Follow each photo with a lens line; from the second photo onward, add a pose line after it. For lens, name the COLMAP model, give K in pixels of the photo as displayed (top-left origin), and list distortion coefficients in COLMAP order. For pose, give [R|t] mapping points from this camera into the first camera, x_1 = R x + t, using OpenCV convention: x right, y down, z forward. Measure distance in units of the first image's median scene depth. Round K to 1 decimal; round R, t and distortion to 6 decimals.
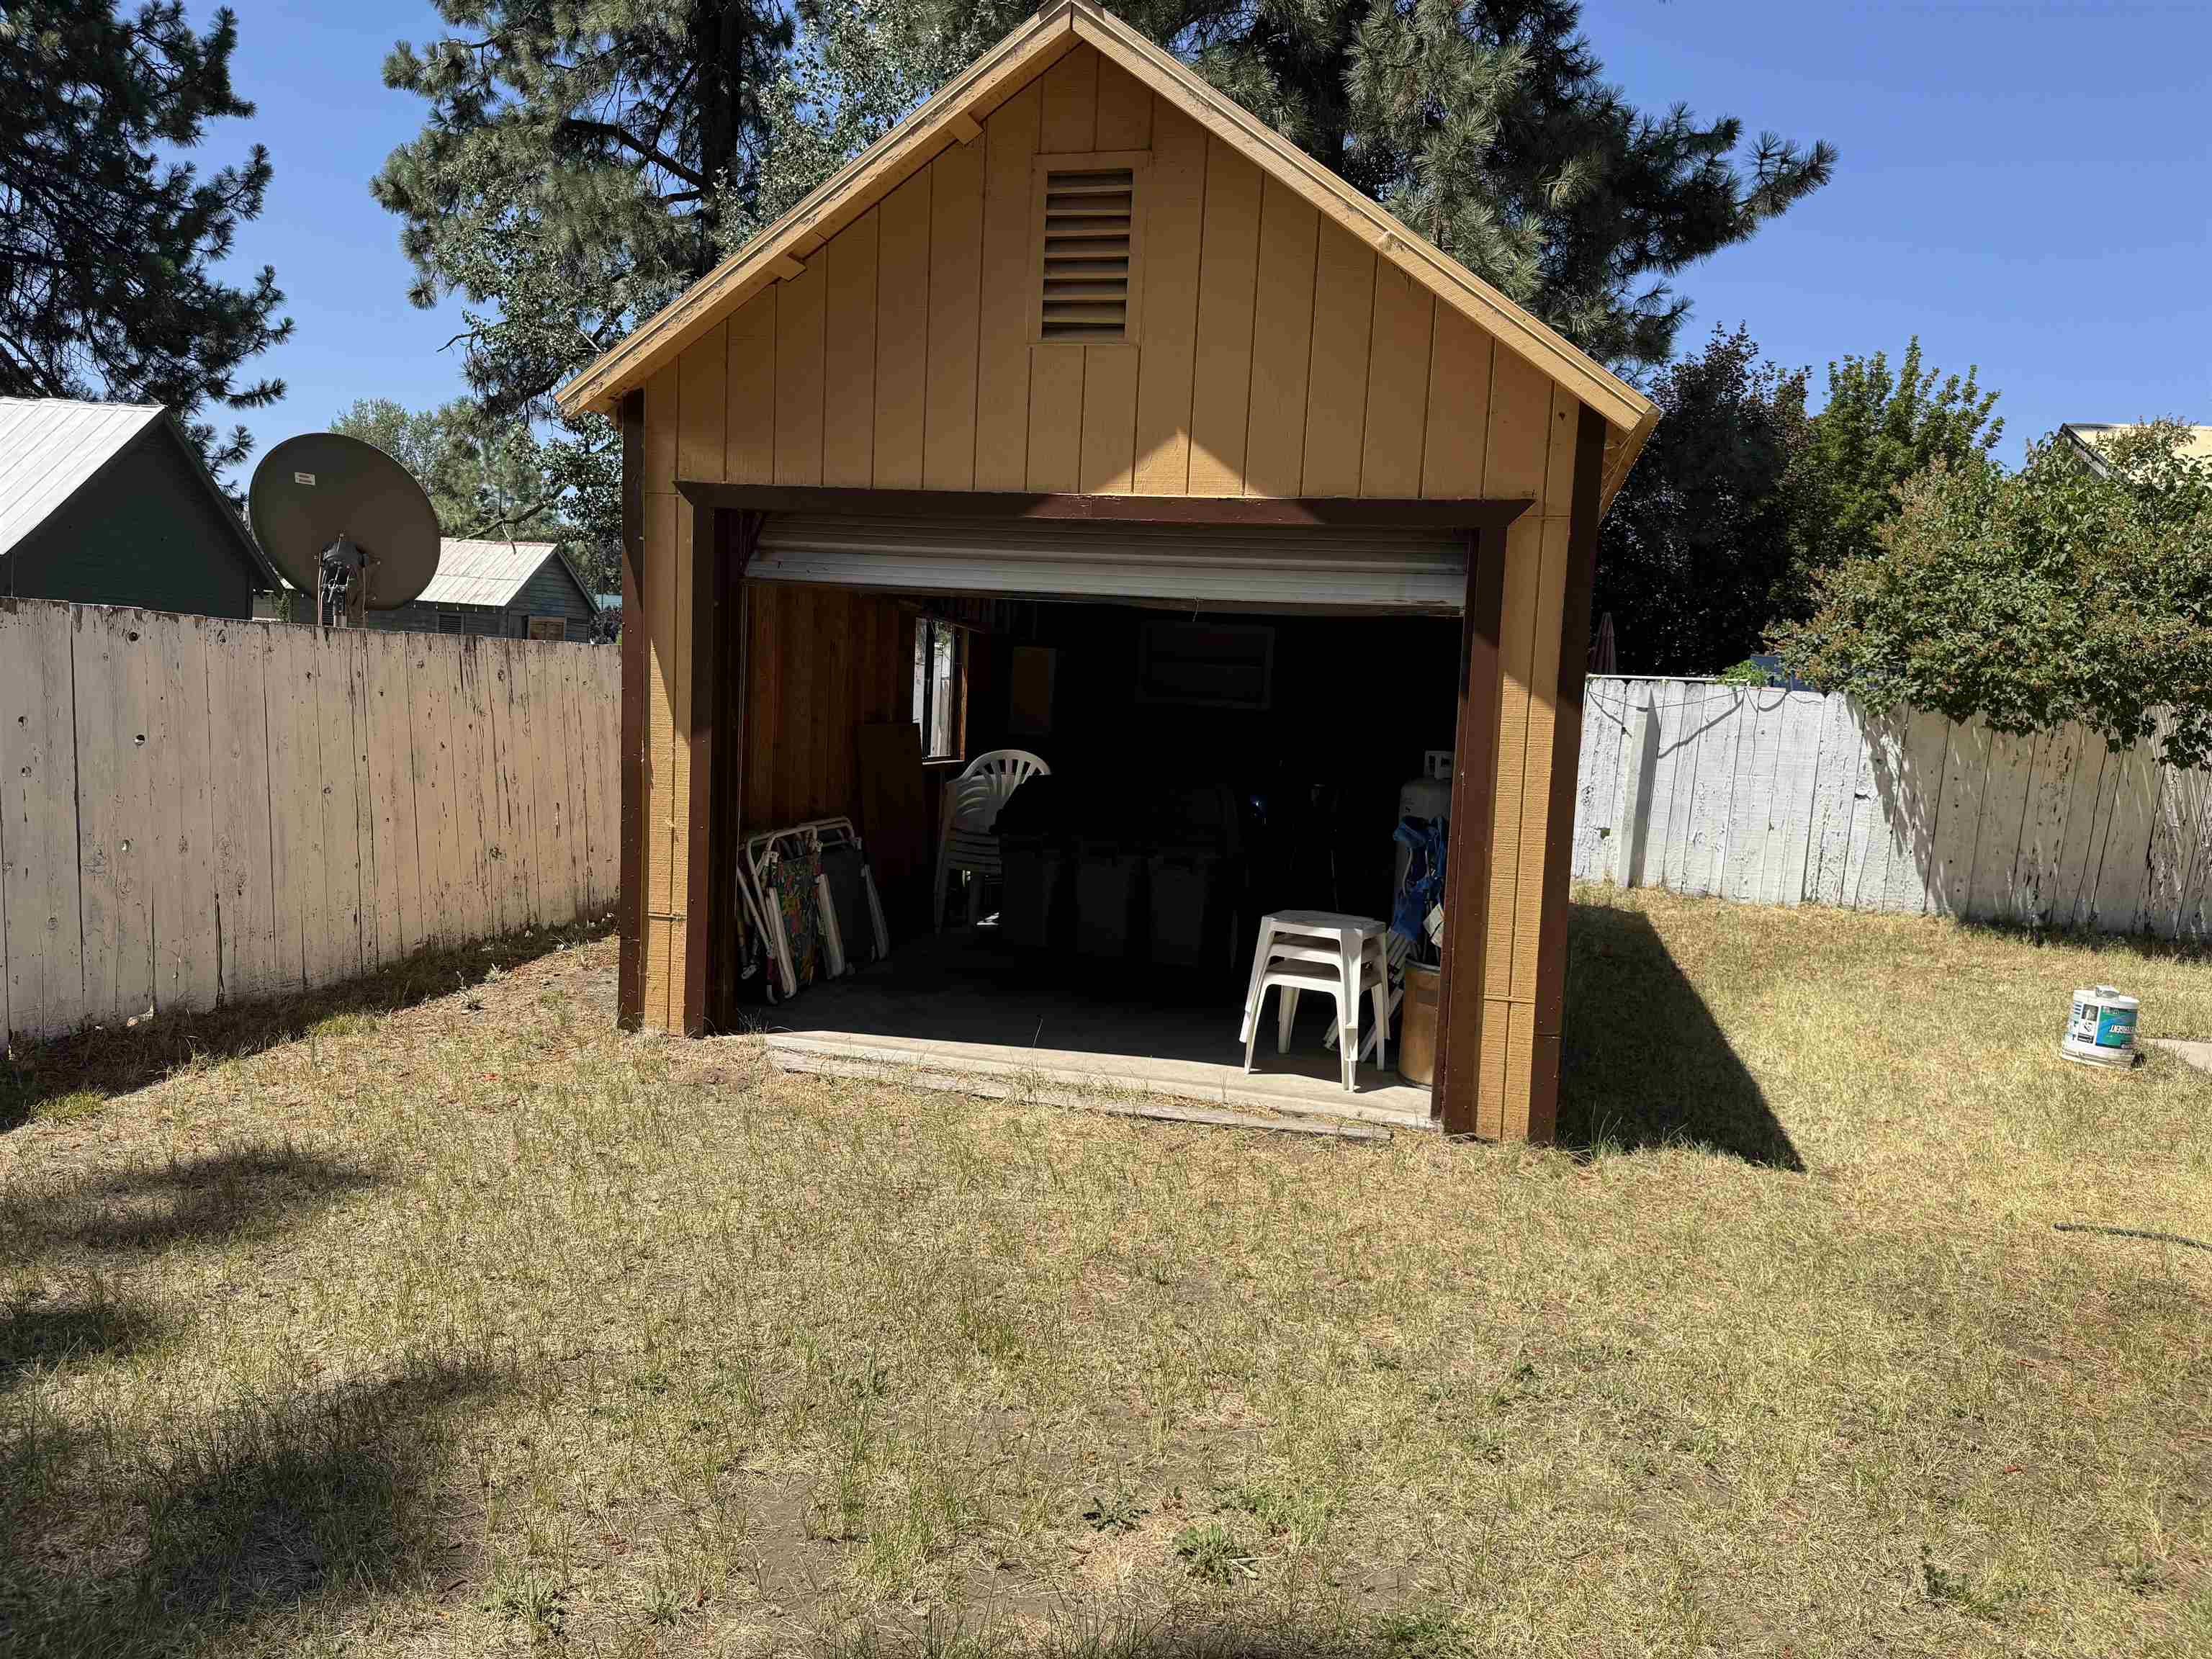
lens RADIAL K [[1546.8, 0, 1096.8], [0, 1546.8, 843.2], [0, 0, 1]] dist [0.041391, -0.048880]
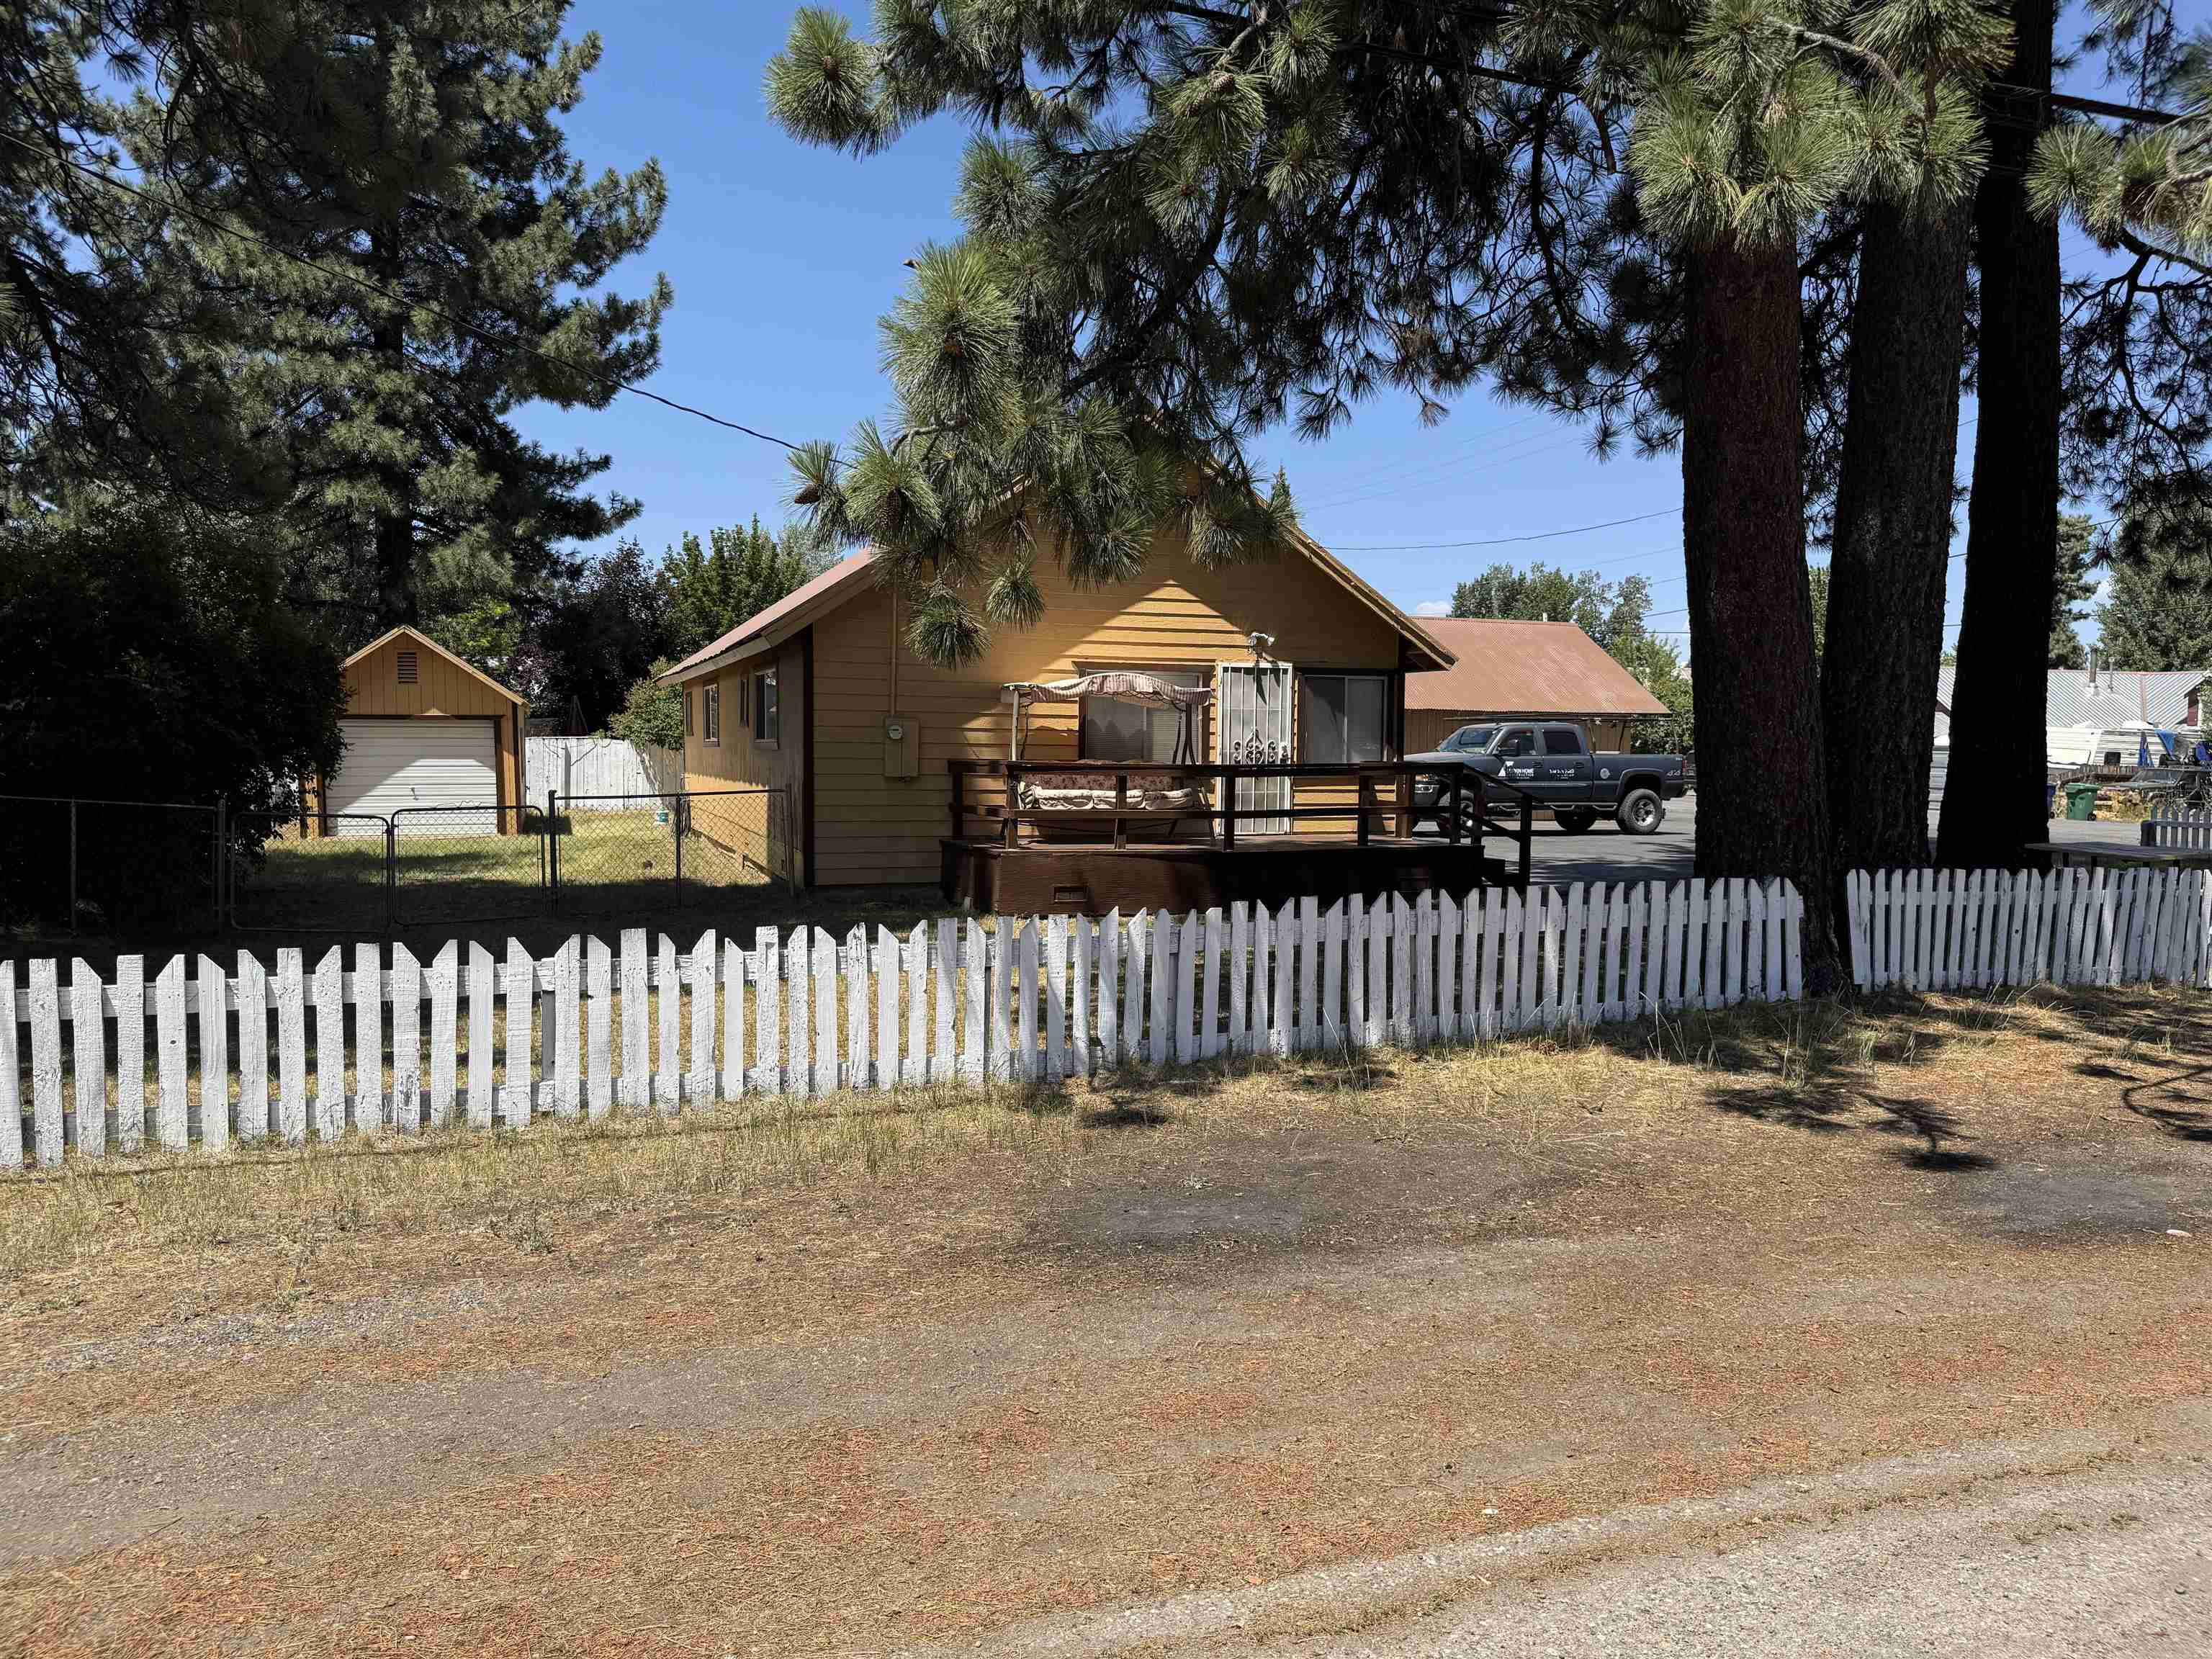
lens RADIAL K [[1541.1, 0, 1106.0], [0, 1541.1, 829.5], [0, 0, 1]] dist [0.147957, -0.265138]
pose [[0.827210, -0.085104, 0.555411, -0.449150], [0.099238, 0.995053, 0.004667, 0.152042], [-0.553060, 0.051257, 0.831563, -1.993085]]
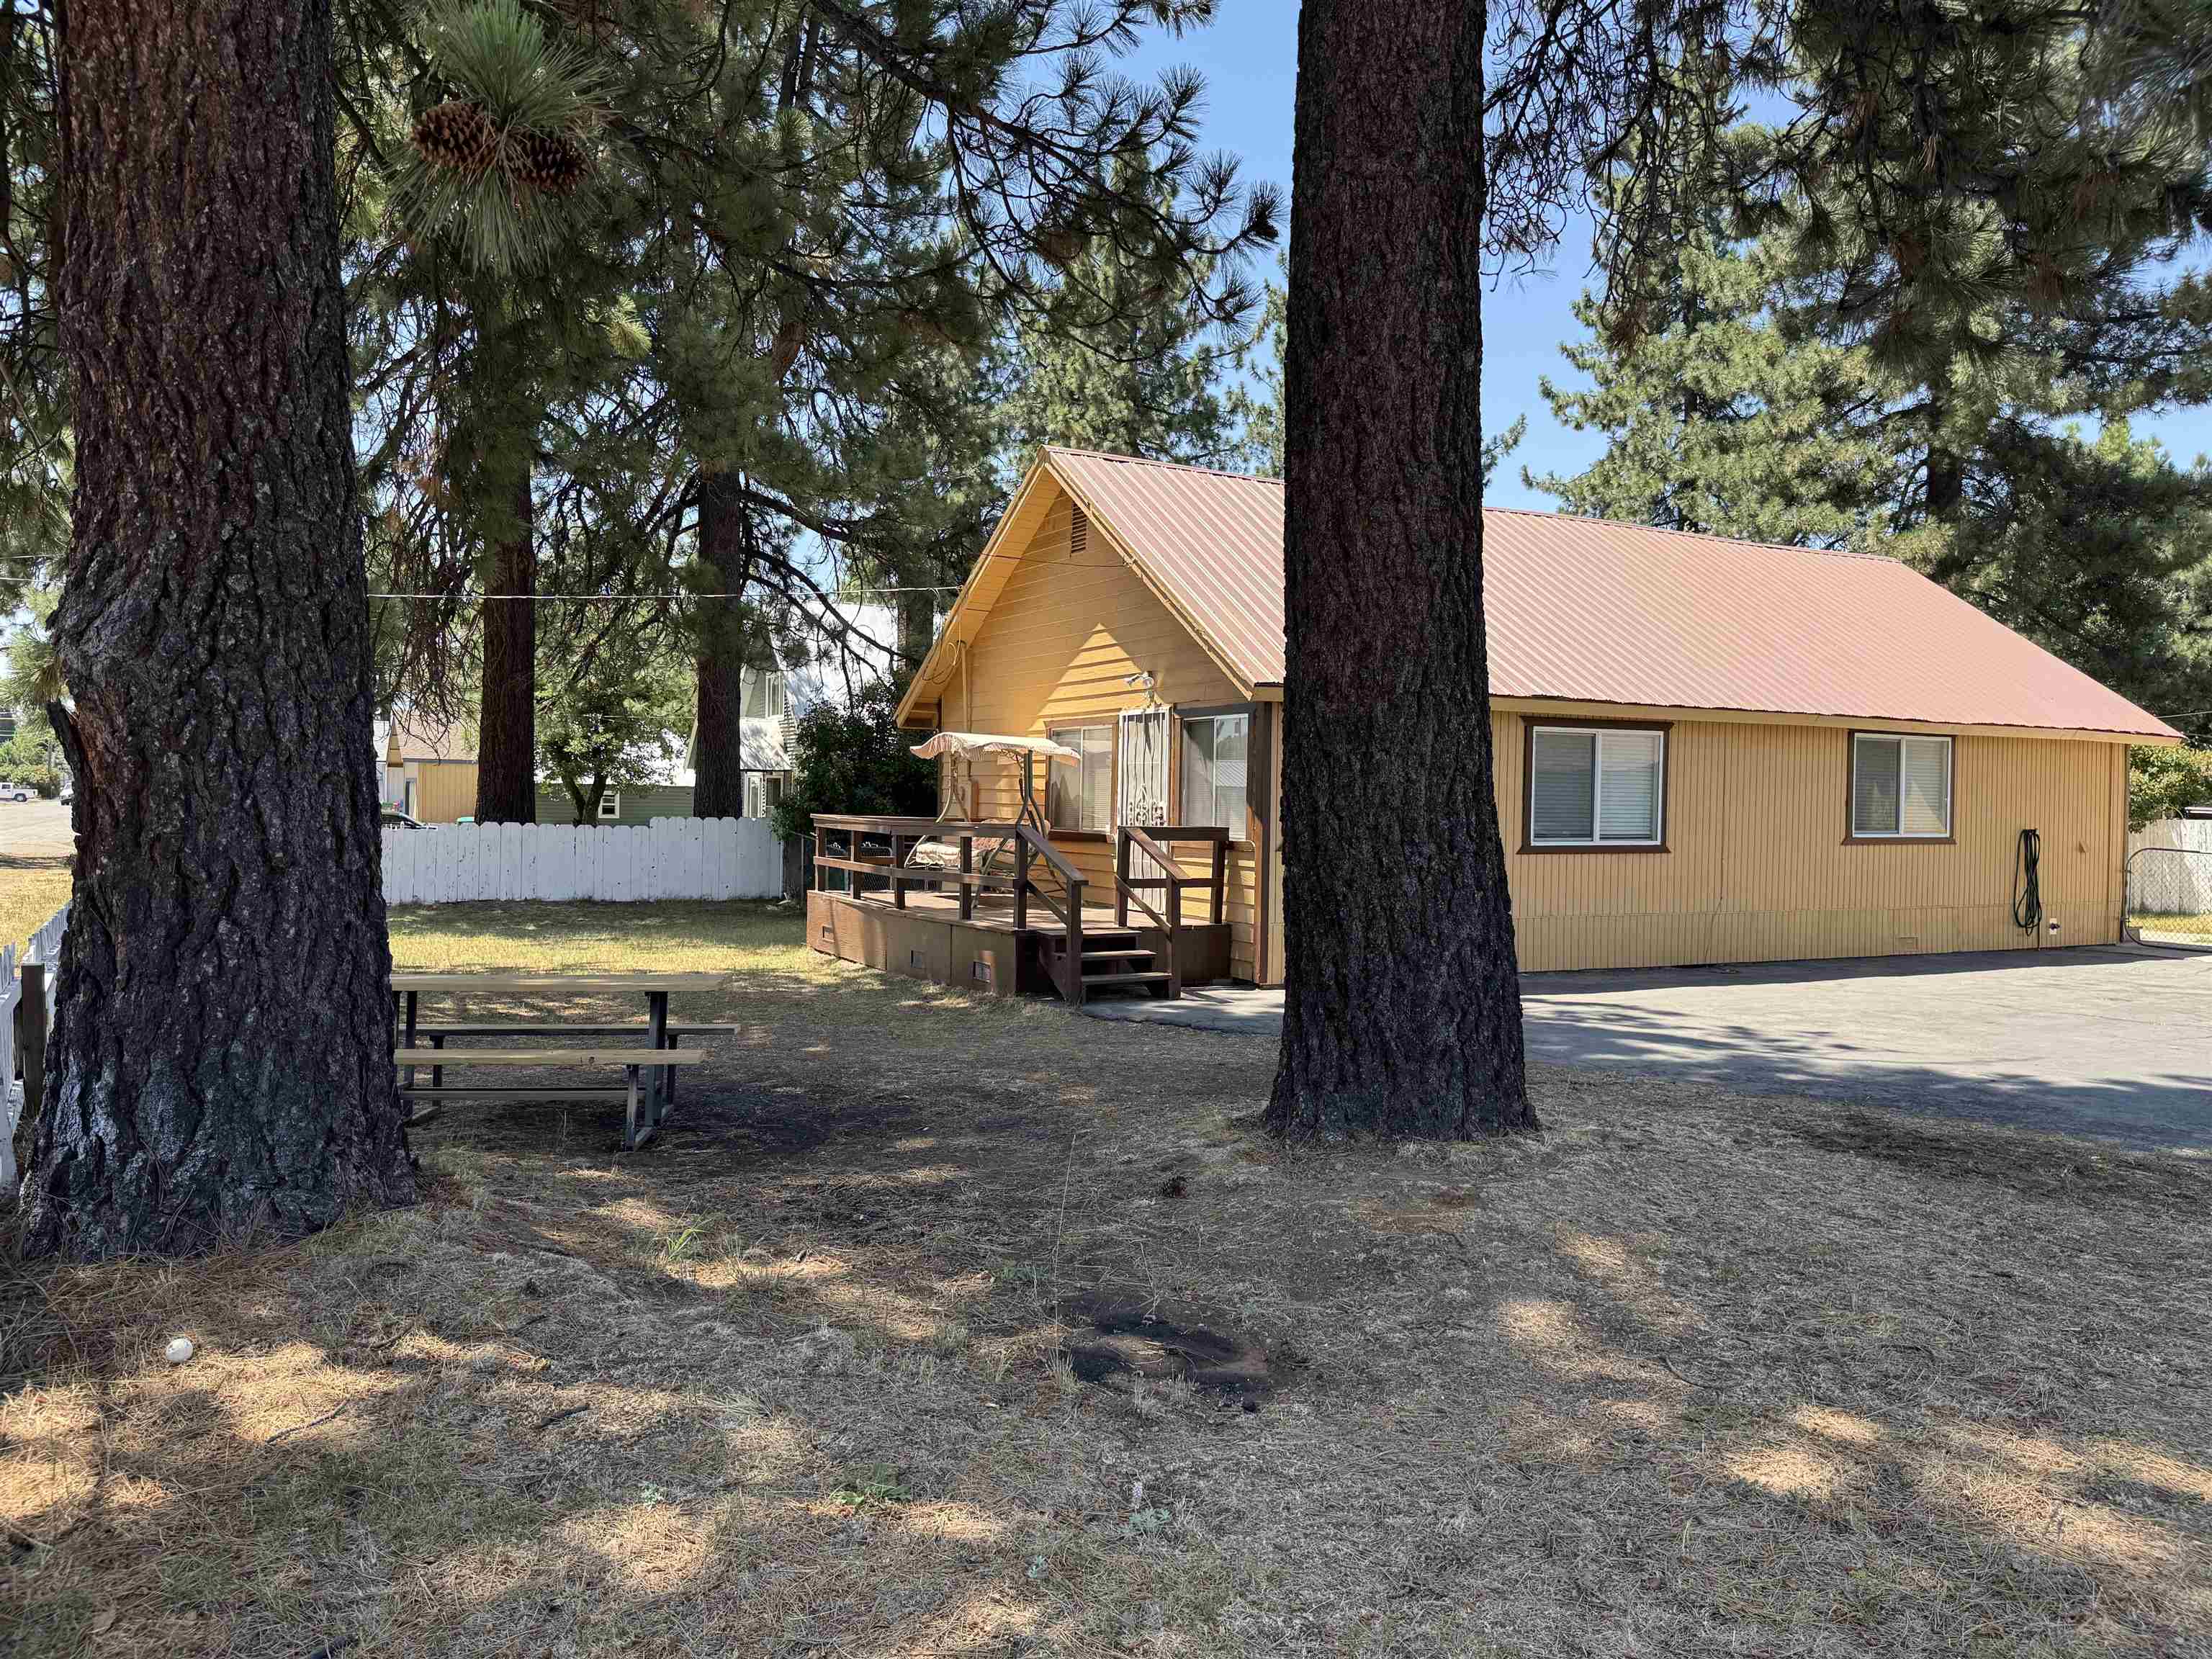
lens RADIAL K [[1541.1, 0, 1106.0], [0, 1541.1, 829.5], [0, 0, 1]] dist [0.147957, -0.265138]
pose [[0.690147, -0.036739, -0.722736, 1.422325], [-0.055530, 0.993077, -0.103507, 0.247450], [0.721536, 0.111569, 0.683329, -1.721681]]
